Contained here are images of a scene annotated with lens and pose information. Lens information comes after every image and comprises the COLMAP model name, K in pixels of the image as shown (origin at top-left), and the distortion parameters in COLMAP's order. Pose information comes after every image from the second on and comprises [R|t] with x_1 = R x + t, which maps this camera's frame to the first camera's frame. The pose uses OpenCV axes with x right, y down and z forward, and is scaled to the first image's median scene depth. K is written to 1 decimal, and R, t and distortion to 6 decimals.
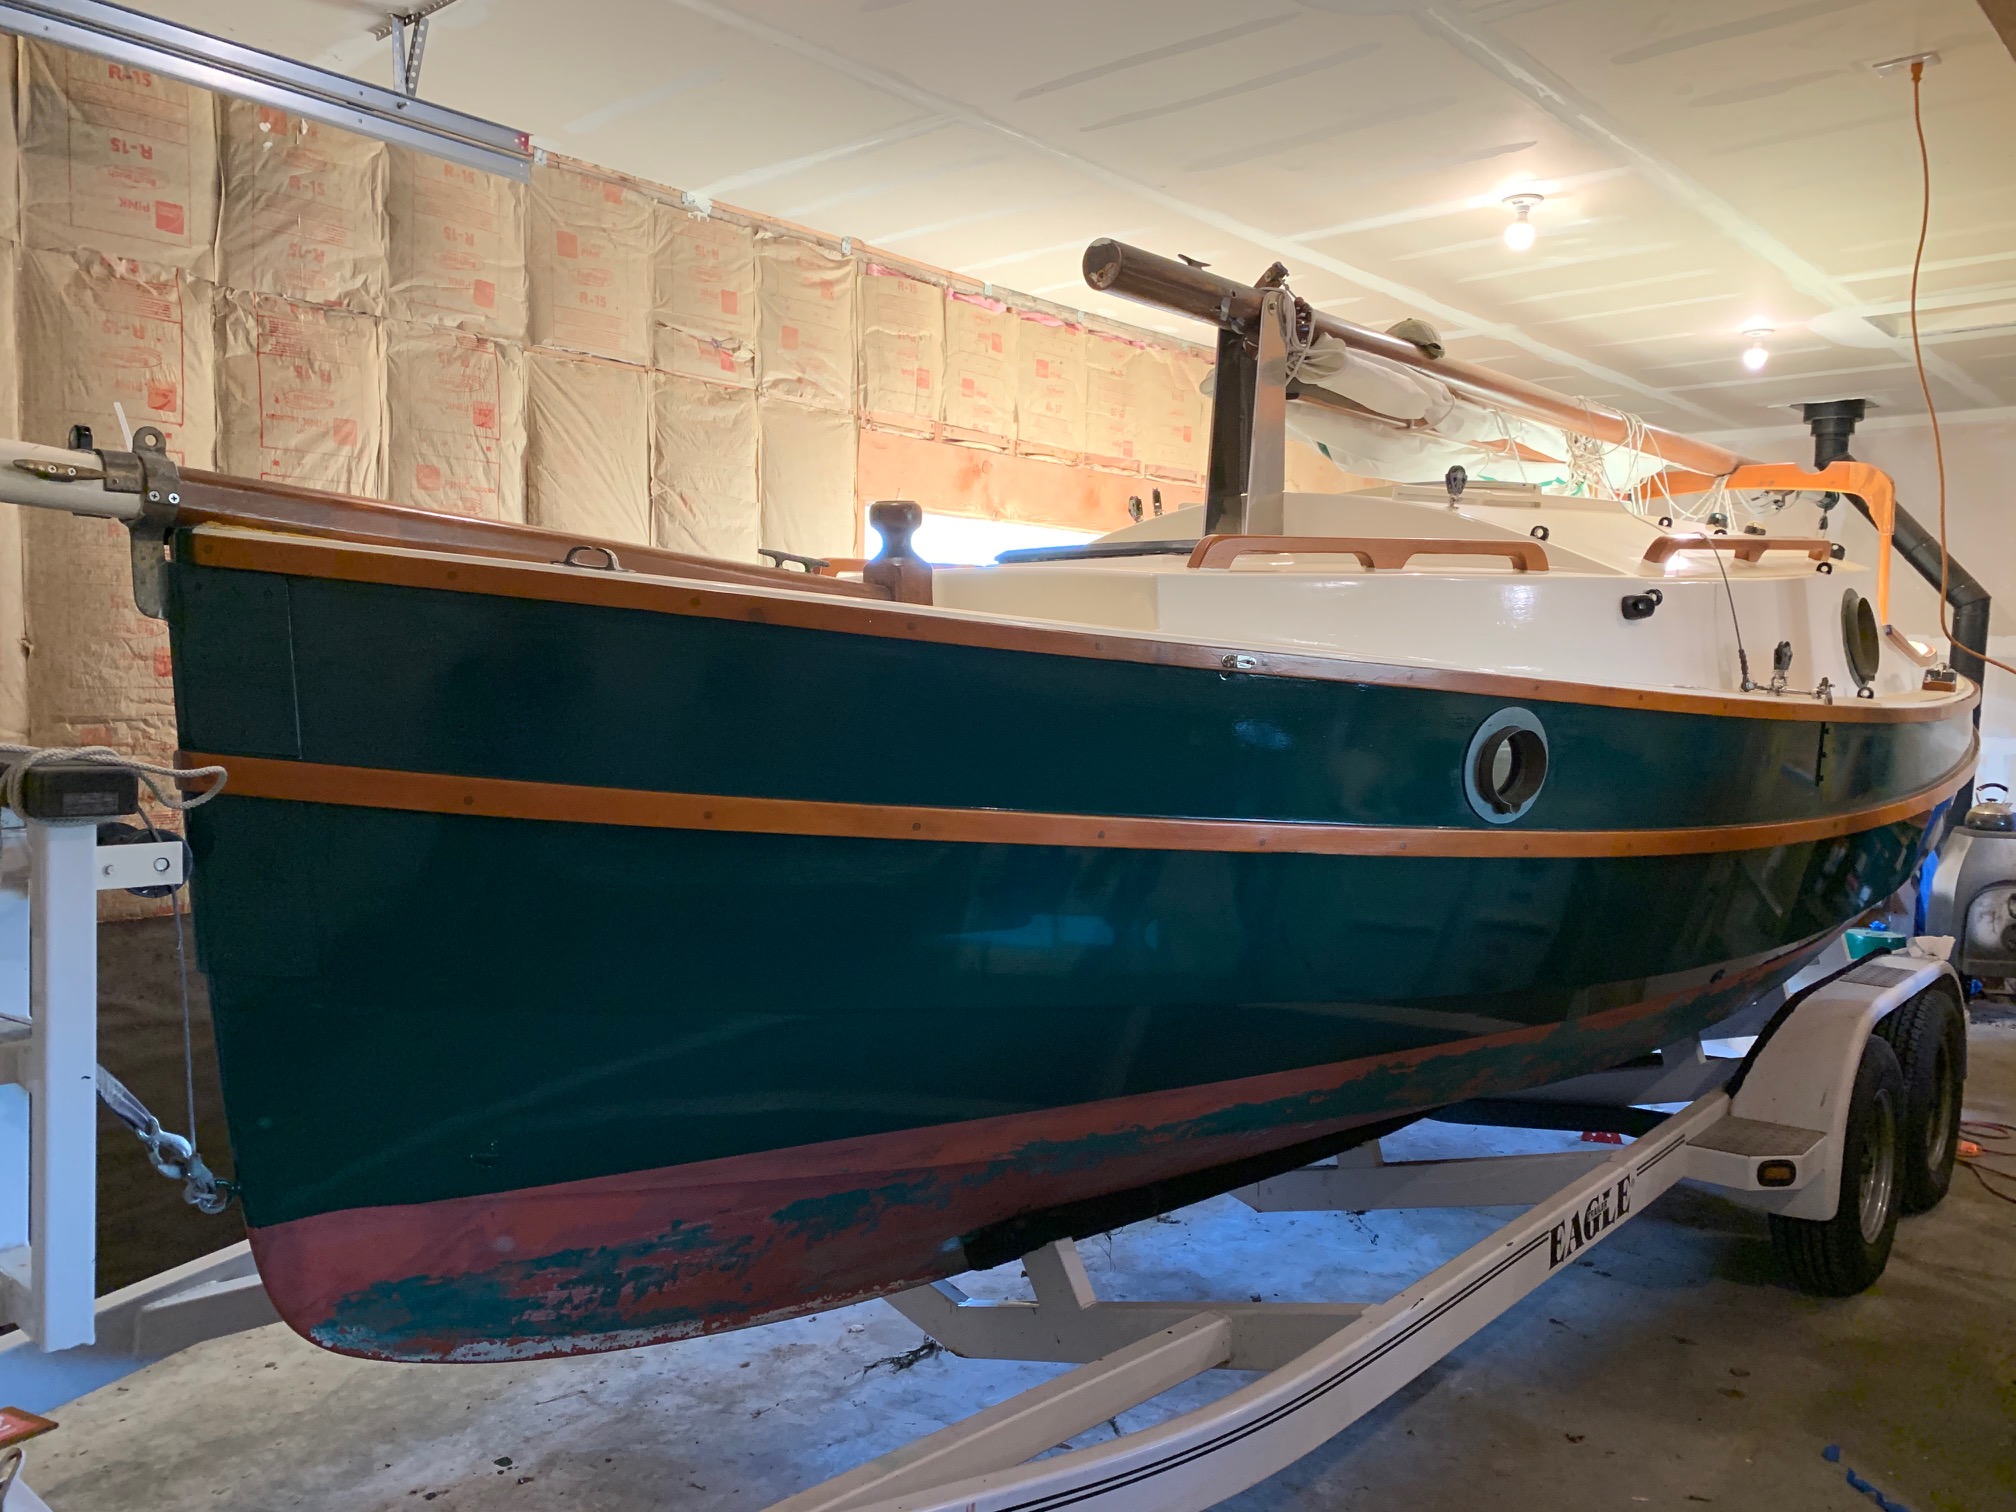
lens RADIAL K [[1554.9, 0, 1015.7], [0, 1554.9, 747.1], [0, 0, 1]] dist [-0.002855, 0.007951]
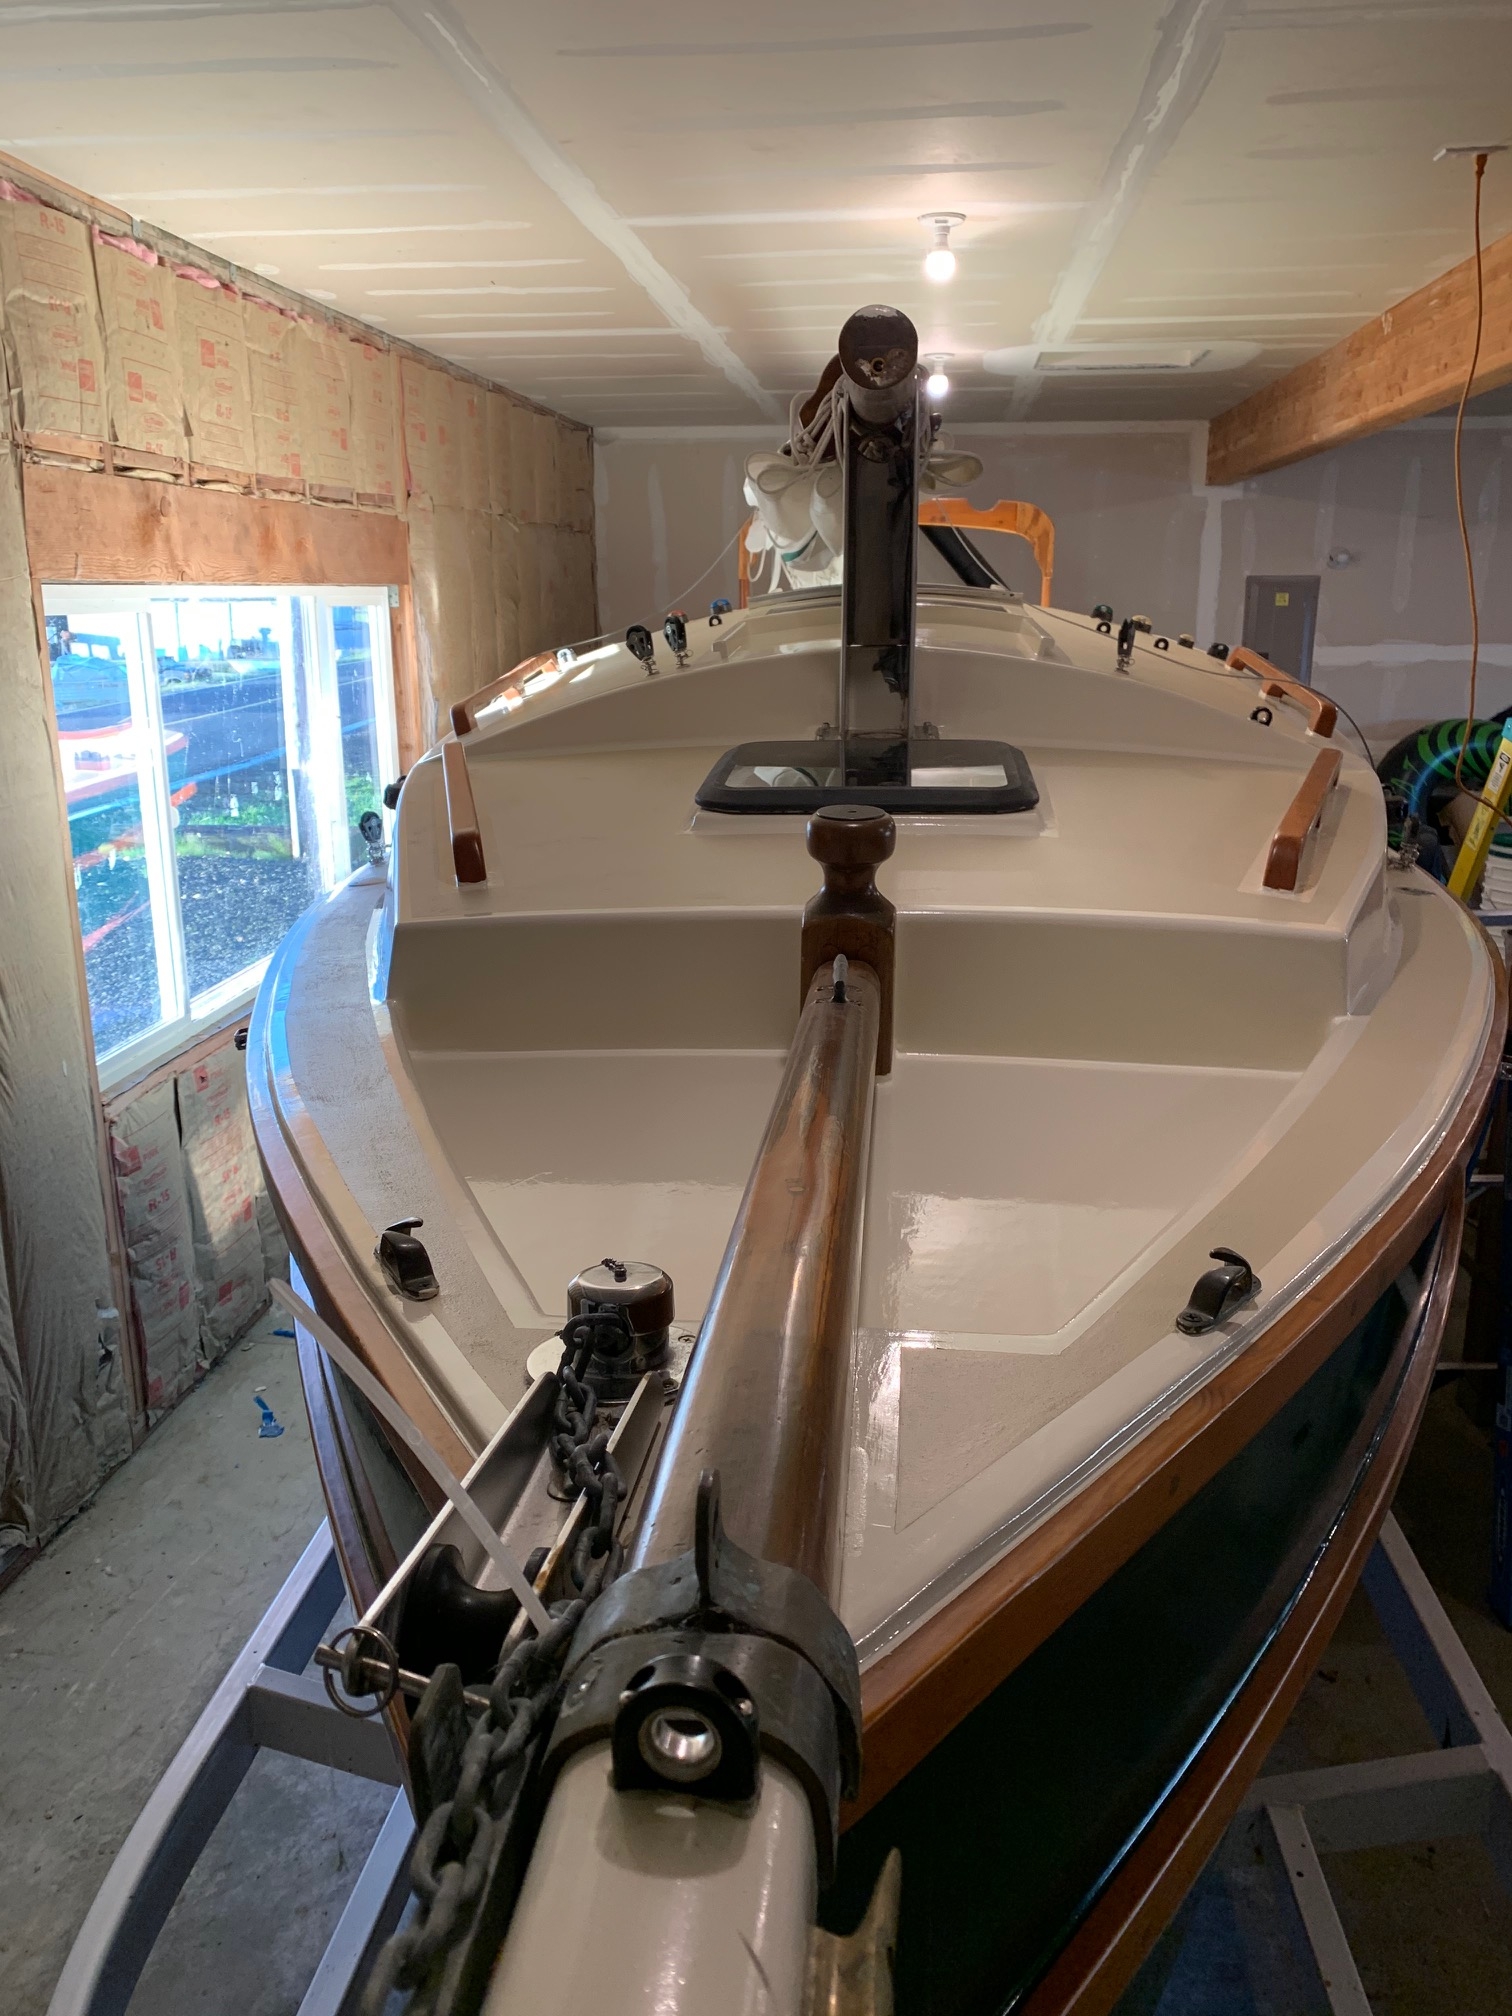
lens RADIAL K [[1554.9, 0, 756.5], [0, 1554.9, 948.9], [0, 0, 1]] dist [-0.002855, 0.007951]
pose [[0.804498, -0.158033, 0.572546, -0.285100], [0.048549, 0.978225, 0.201791, -0.143153], [-0.591968, -0.134544, 0.794652, 0.346271]]
